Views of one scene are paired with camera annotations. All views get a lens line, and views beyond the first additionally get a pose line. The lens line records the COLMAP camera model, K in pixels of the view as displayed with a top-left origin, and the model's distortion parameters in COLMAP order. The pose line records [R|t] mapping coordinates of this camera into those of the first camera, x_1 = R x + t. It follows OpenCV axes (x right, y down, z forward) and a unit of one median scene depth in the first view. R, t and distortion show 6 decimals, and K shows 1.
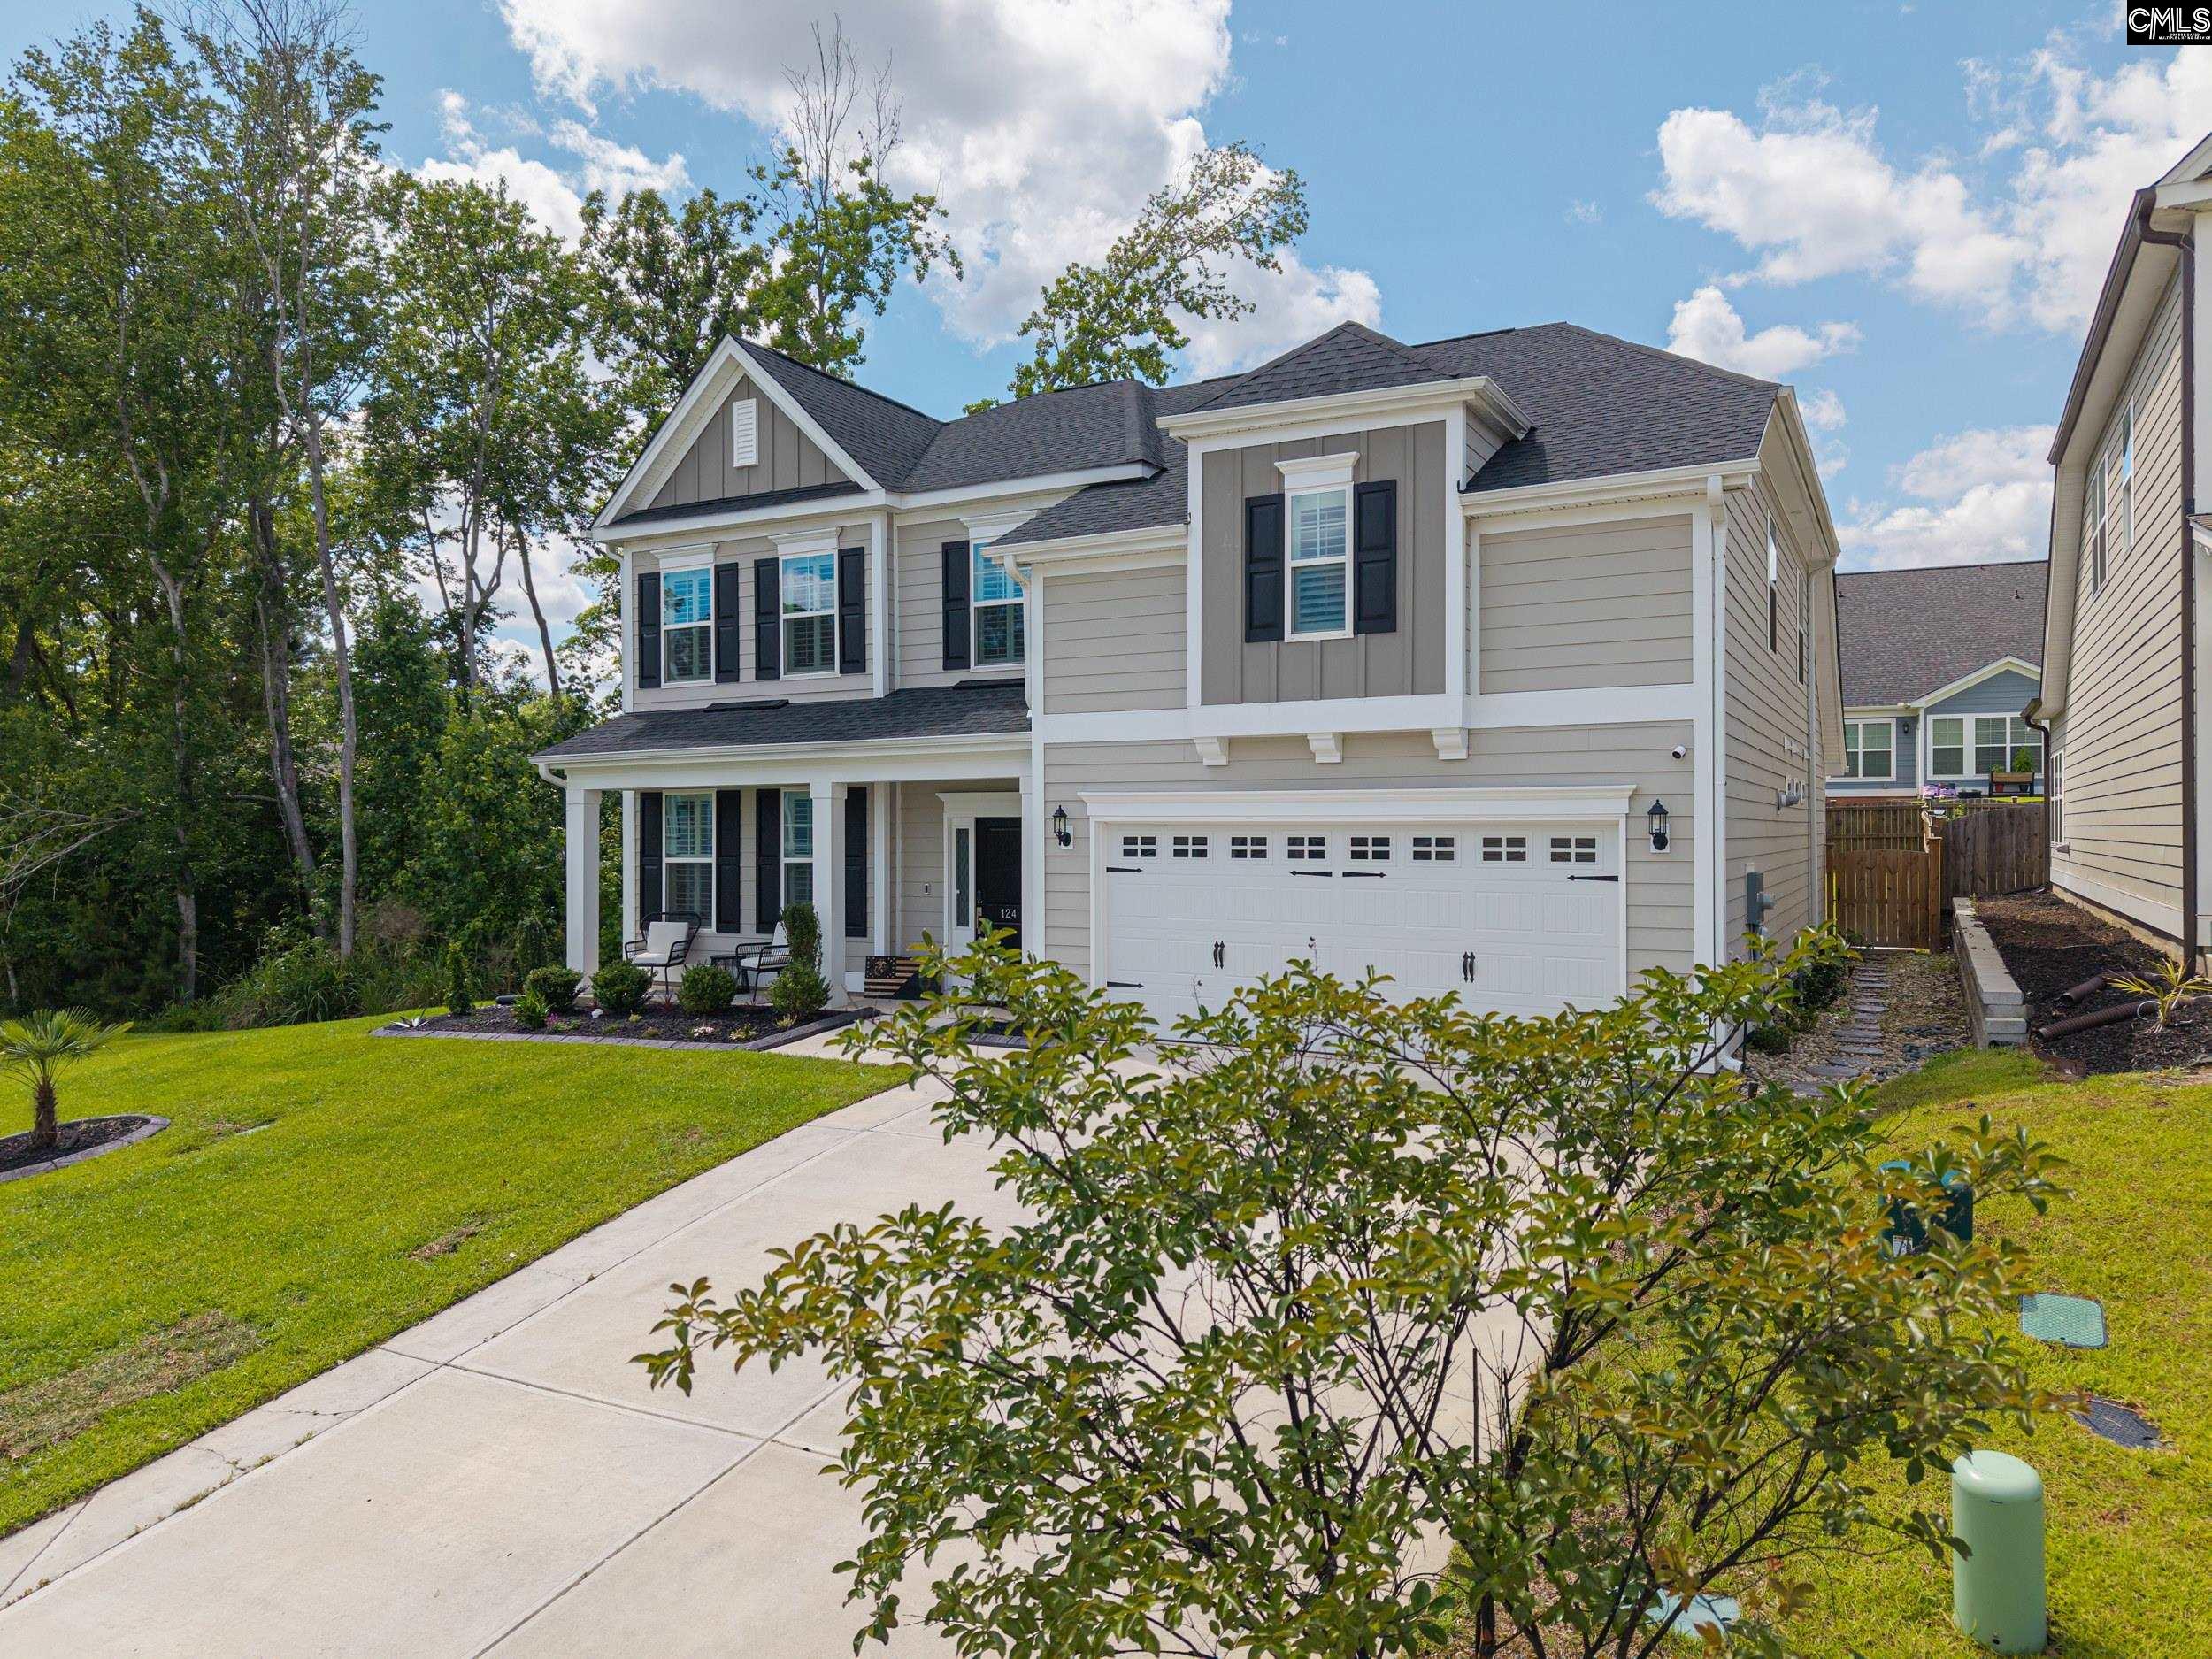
lens RADIAL K [[1478.4, 0, 1127.9], [0, 1478.4, 829.0], [0, 0, 1]] dist [0.046786, -0.065987]
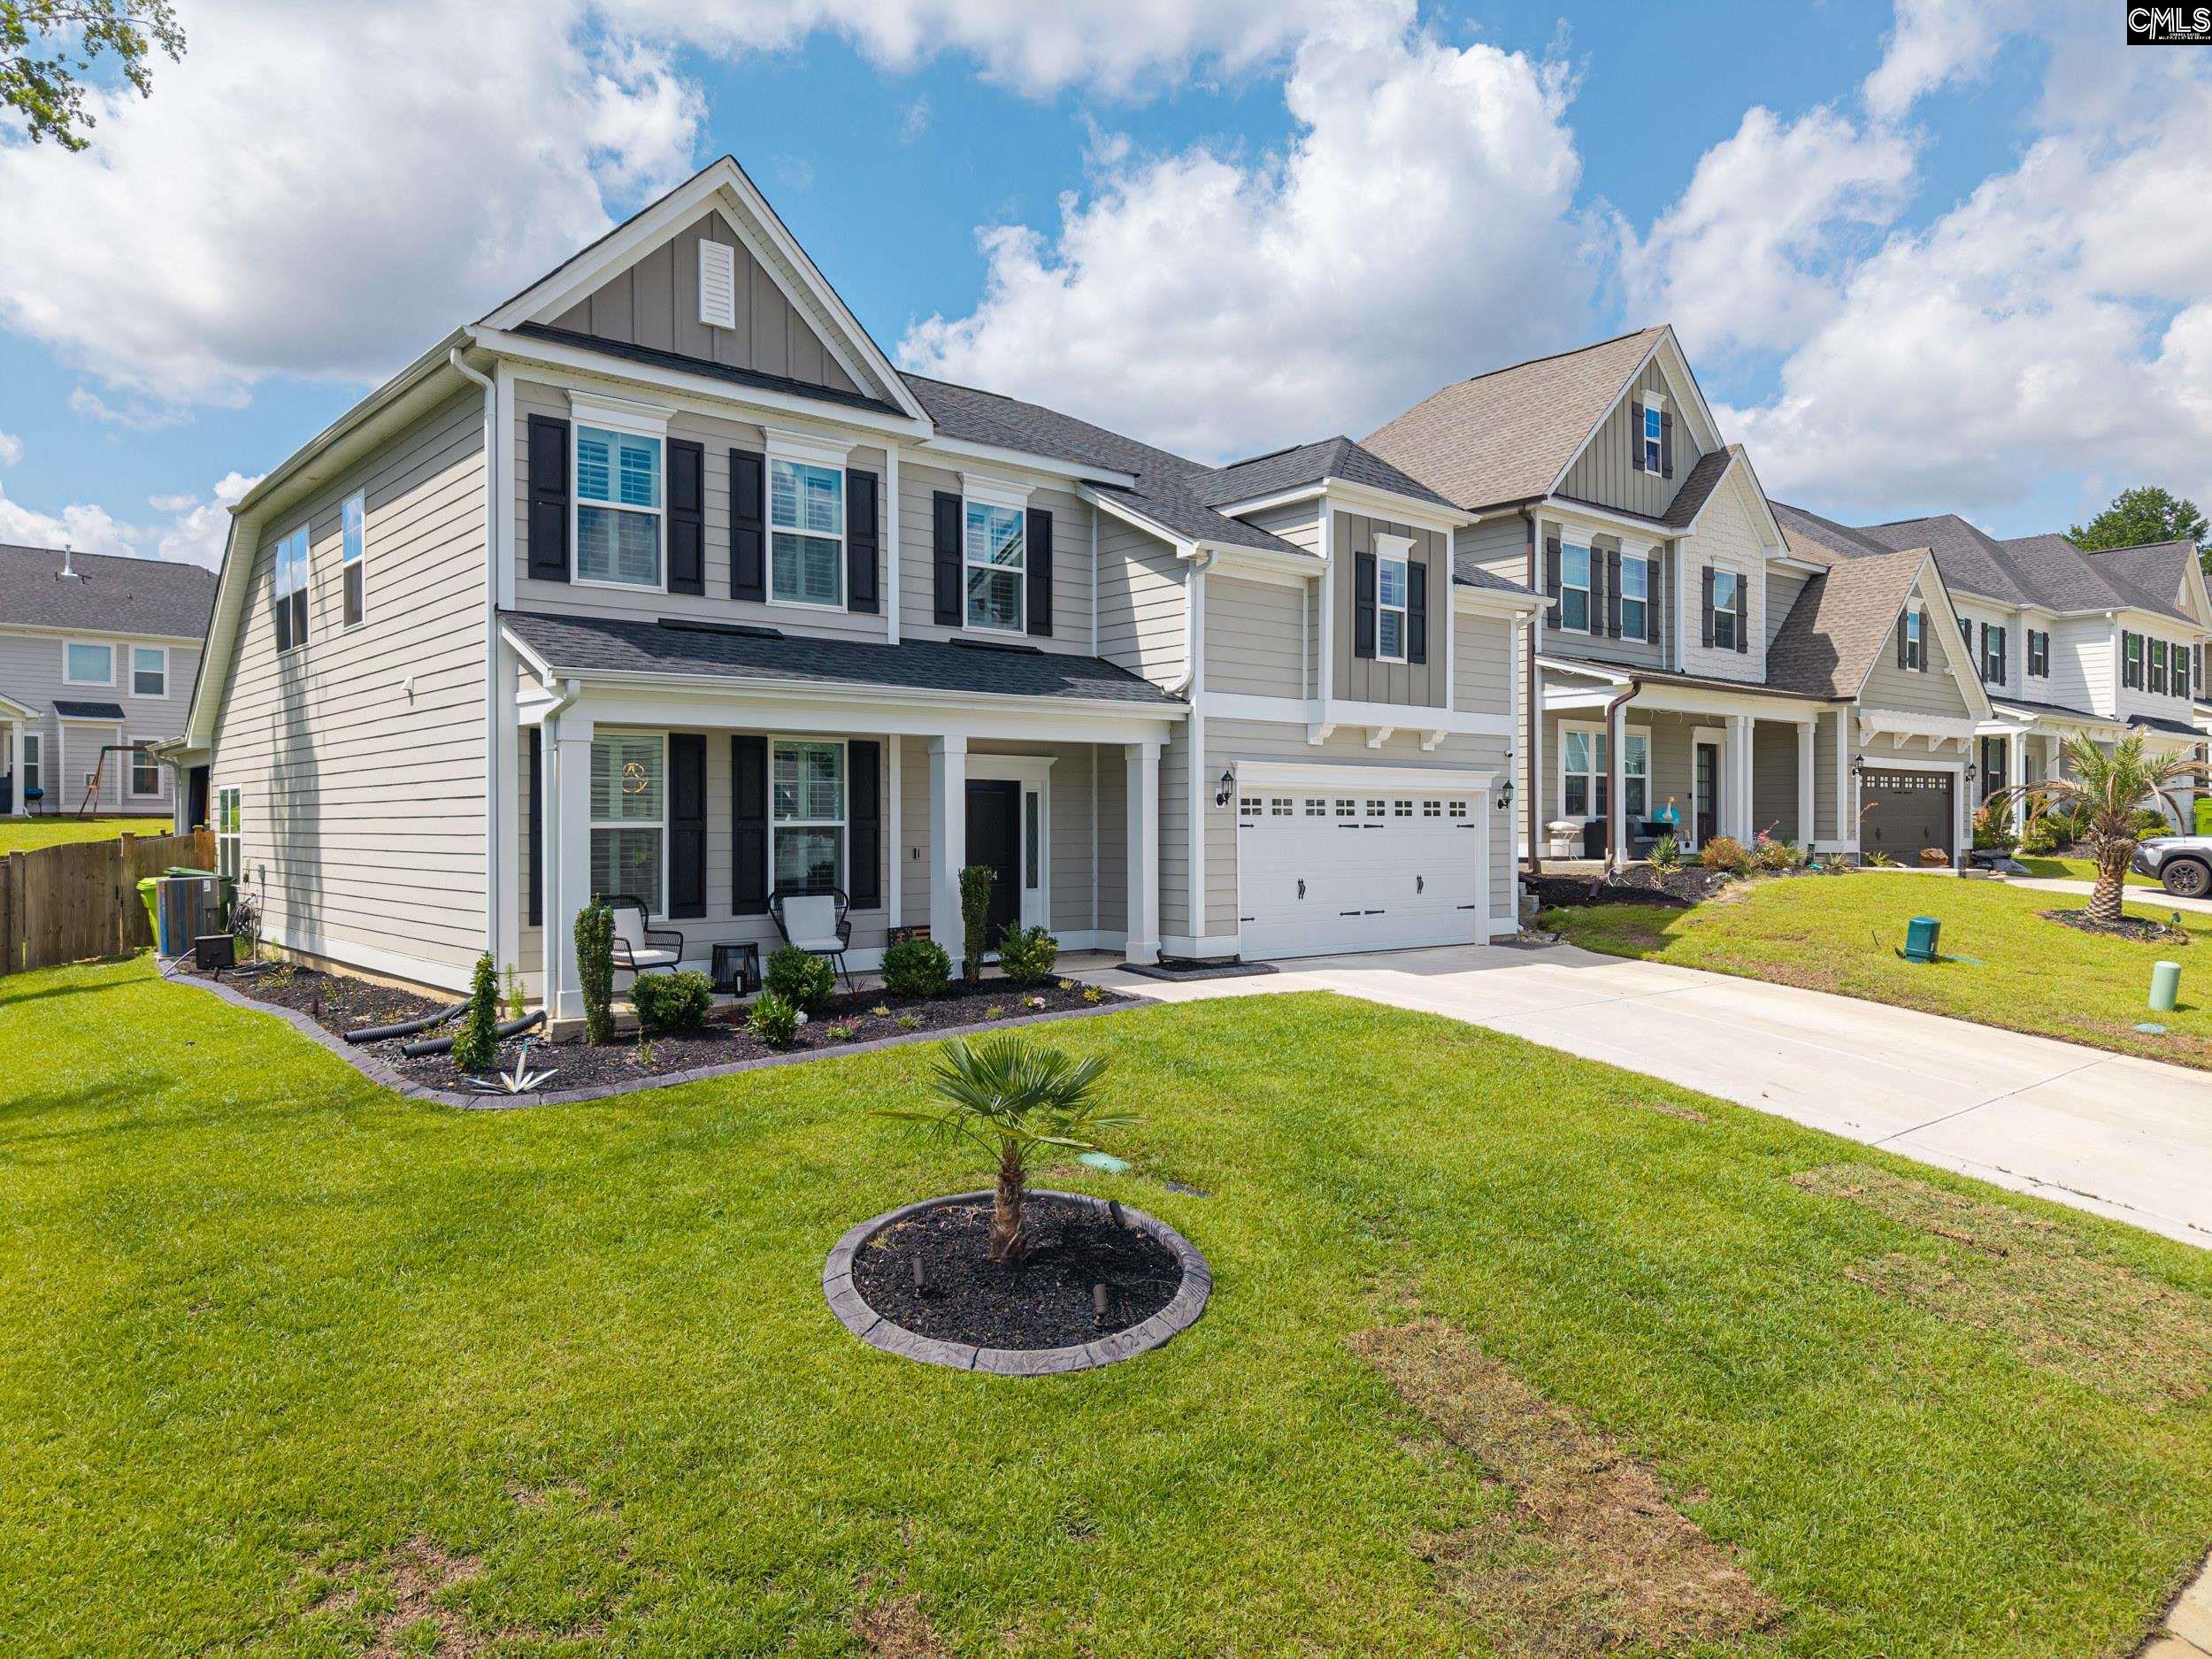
lens RADIAL K [[1478.4, 0, 1127.9], [0, 1478.4, 829.0], [0, 0, 1]] dist [0.046786, -0.065987]
pose [[0.347018, -0.000108, 0.937859, -0.983678], [0.000206, 1.000000, 0.000039, 0.025396], [-0.937858, 0.000179, 0.347018, 0.553352]]
